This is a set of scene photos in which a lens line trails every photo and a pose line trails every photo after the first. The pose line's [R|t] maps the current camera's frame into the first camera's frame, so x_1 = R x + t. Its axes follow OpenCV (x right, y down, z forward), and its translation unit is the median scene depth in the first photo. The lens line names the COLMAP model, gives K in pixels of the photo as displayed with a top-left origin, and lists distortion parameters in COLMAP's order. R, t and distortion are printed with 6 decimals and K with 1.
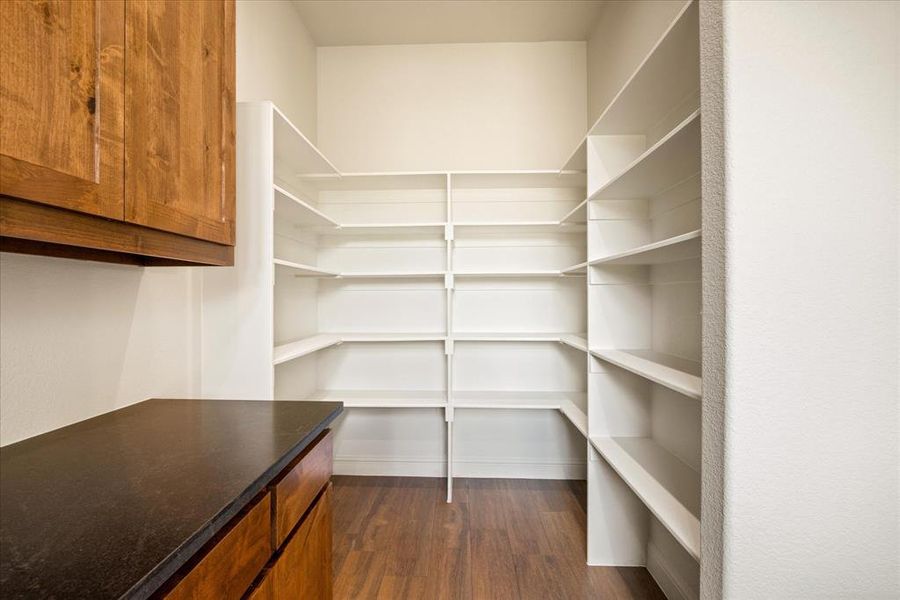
lens RADIAL K [[426.2, 0, 449.4], [0, 426.2, 298.7], [0, 0, 1]] dist [-0.004304, -0.000496]
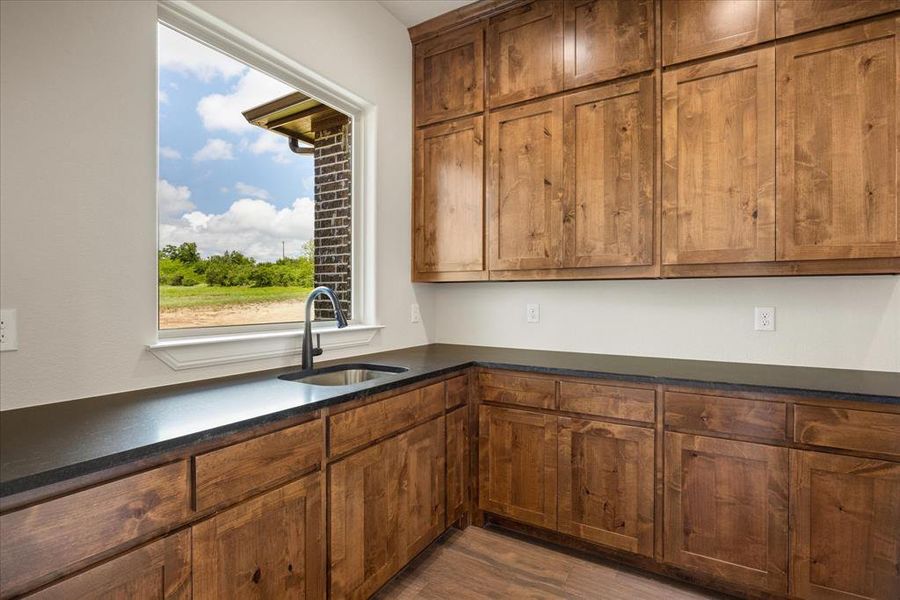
lens RADIAL K [[426.2, 0, 447.5], [0, 426.2, 299.5], [0, 0, 1]] dist [-0.004304, -0.000496]
pose [[-0.502090, 0.002661, -0.864812, 1.622051], [-0.008213, 0.999936, 0.007845, 0.002951], [0.864777, 0.011041, -0.502035, 0.578519]]
